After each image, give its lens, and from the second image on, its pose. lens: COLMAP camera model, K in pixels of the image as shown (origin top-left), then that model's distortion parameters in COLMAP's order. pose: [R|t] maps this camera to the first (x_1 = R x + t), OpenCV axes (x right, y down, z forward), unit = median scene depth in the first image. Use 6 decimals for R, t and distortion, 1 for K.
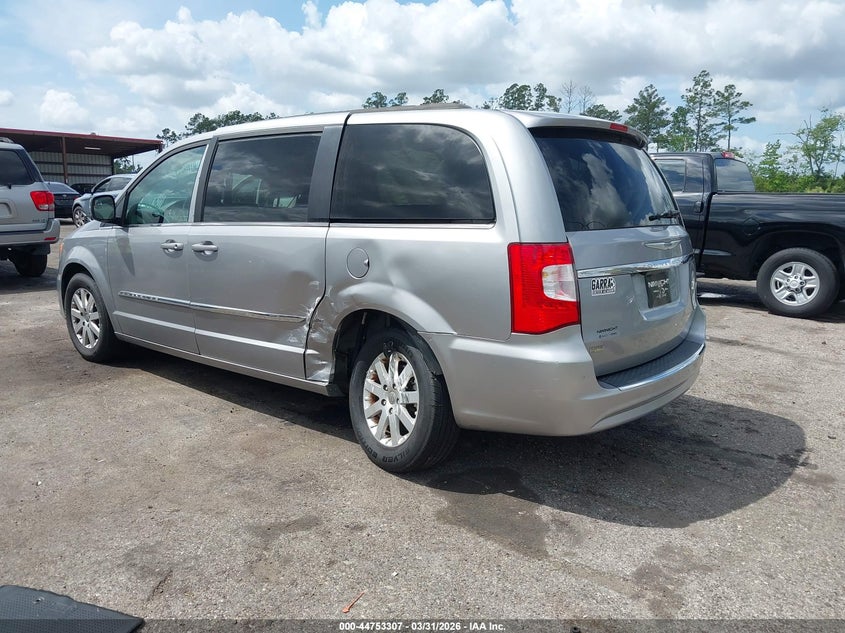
lens RADIAL K [[747.2, 0, 421.6], [0, 747.2, 295.9], [0, 0, 1]] dist [-0.013939, -0.002760]
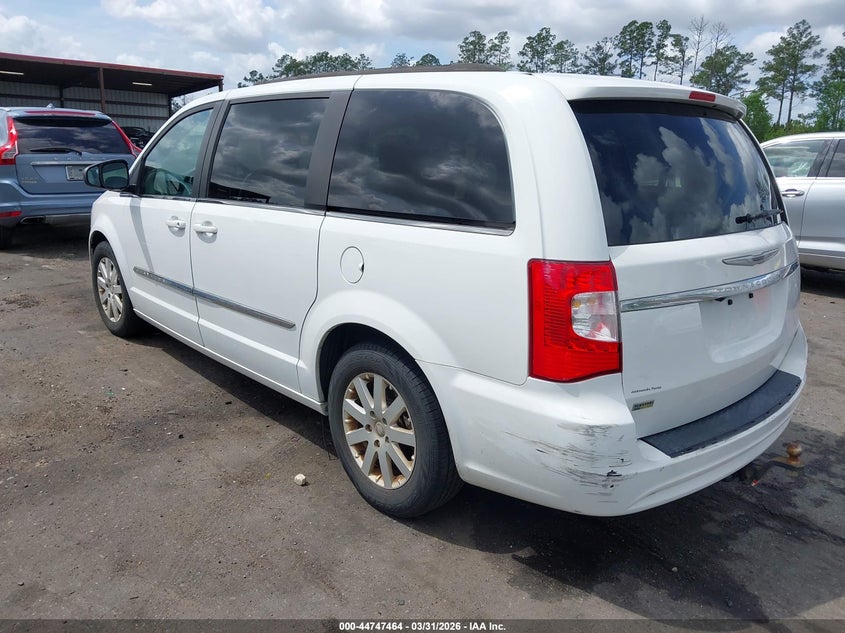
lens RADIAL K [[747.2, 0, 421.6], [0, 747.2, 295.9], [0, 0, 1]] dist [-0.013939, -0.002760]
pose [[0.983903, 0.056102, -0.169668, 0.117851], [-0.041686, 0.995304, 0.087367, -0.079289], [0.173773, -0.078888, 0.981621, 0.211287]]
